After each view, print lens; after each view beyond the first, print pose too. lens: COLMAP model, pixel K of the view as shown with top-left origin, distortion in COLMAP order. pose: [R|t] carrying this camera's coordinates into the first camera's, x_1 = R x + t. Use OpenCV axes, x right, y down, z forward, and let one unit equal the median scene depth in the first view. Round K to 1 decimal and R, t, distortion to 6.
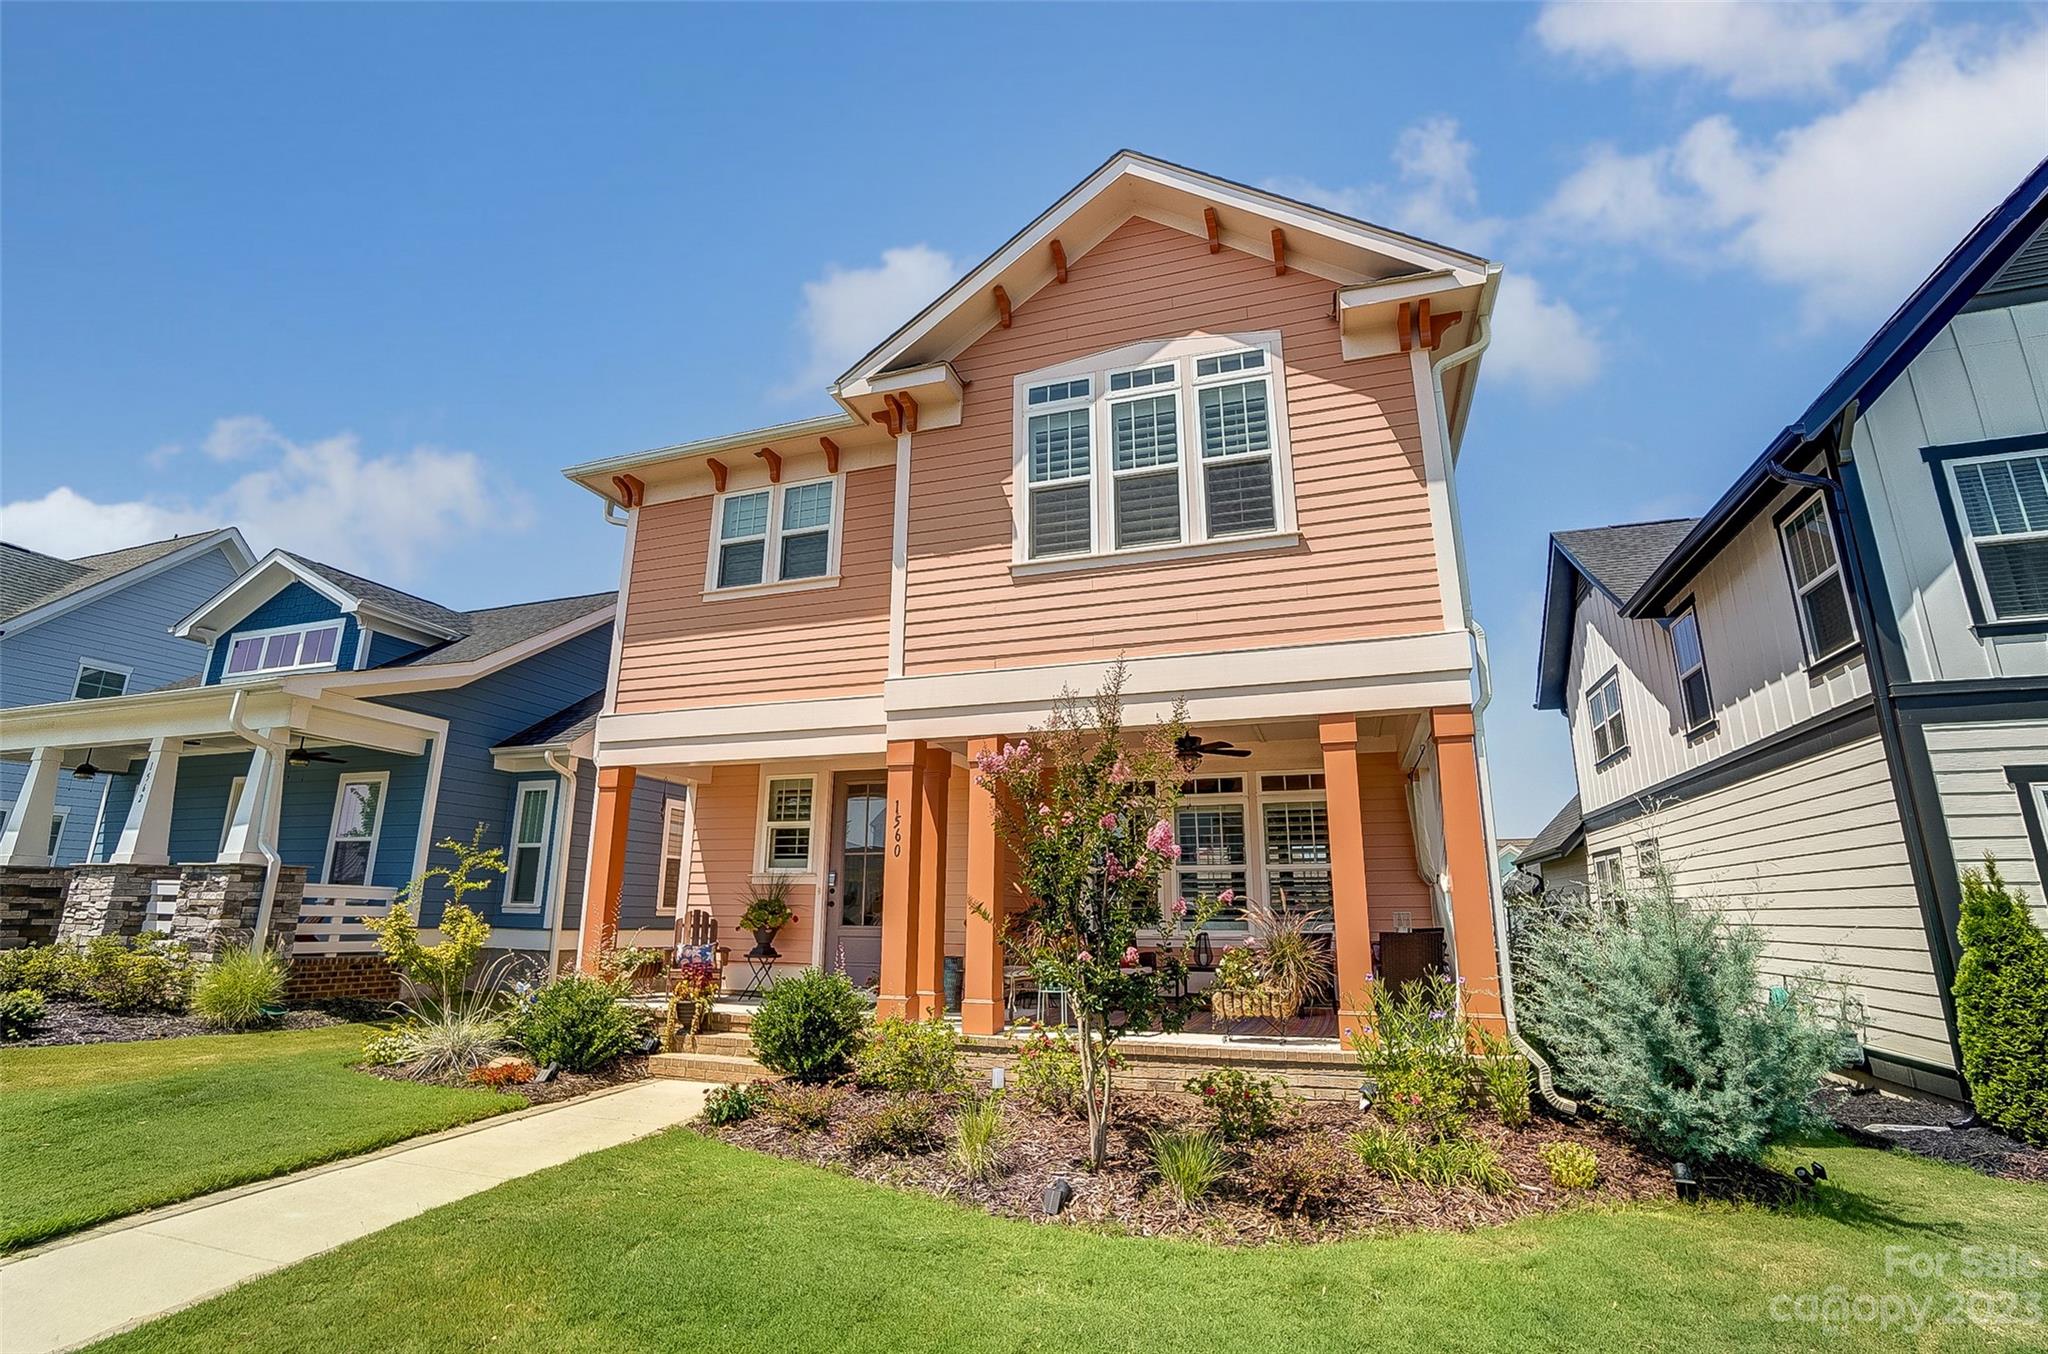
lens RADIAL K [[916.9, 0, 1023.6], [0, 916.9, 703.1], [0, 0, 1]] dist [-0.030789, 0.000328]
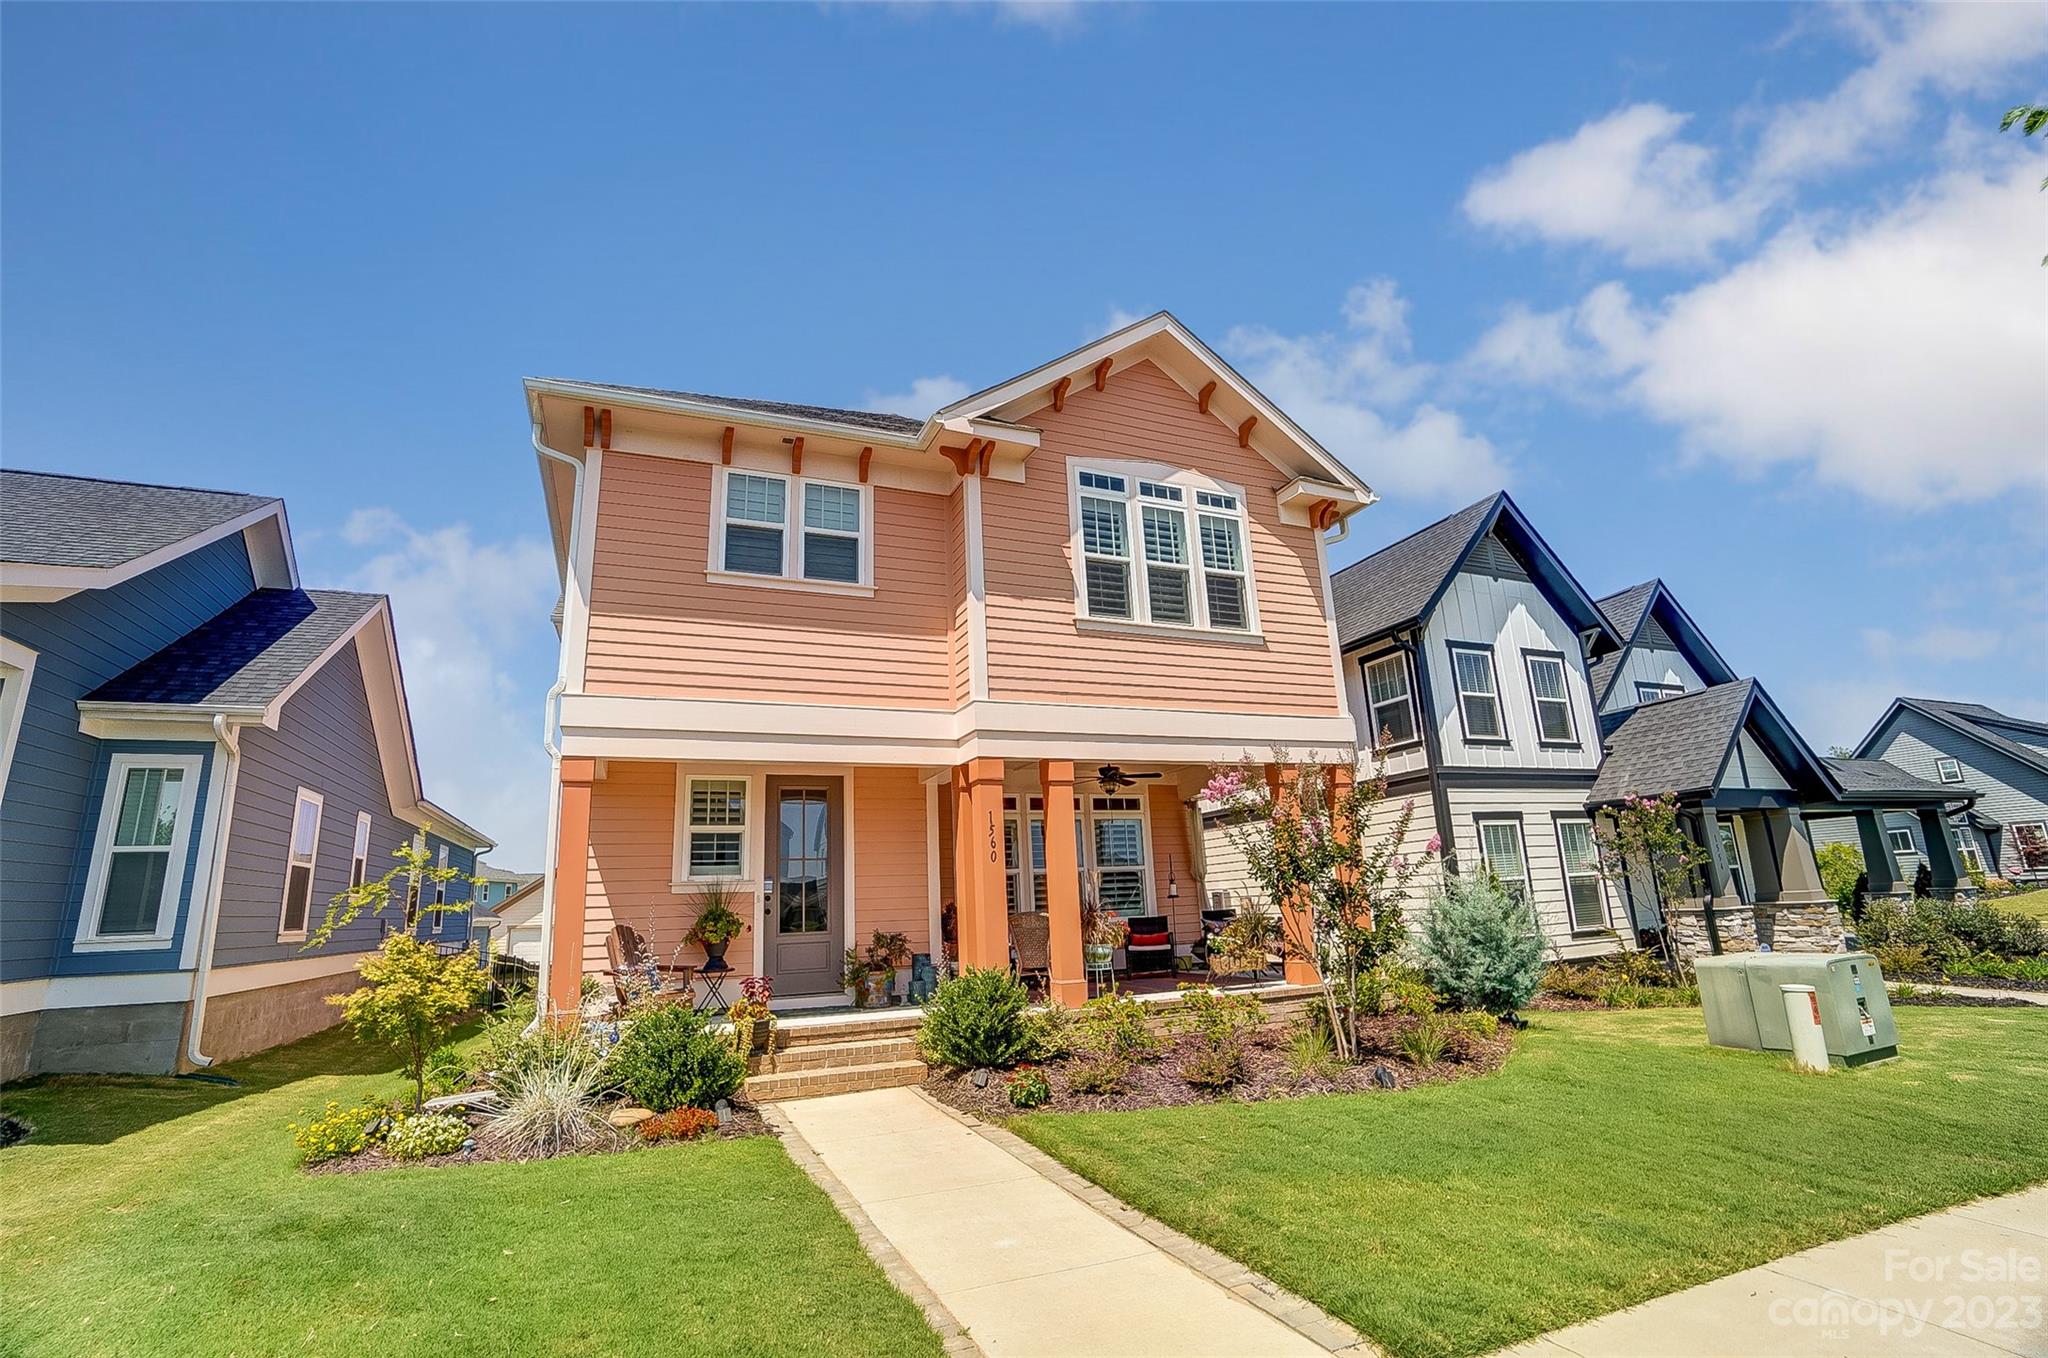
lens RADIAL K [[886.8, 0, 1025.0], [0, 886.8, 722.0], [0, 0, 1]] dist [-0.027175, -0.000138]
pose [[0.759287, 0.095922, 0.643647, -0.786634], [-0.100388, 0.994502, -0.029786, 0.025706], [-0.642966, -0.041999, 0.764742, 0.147232]]
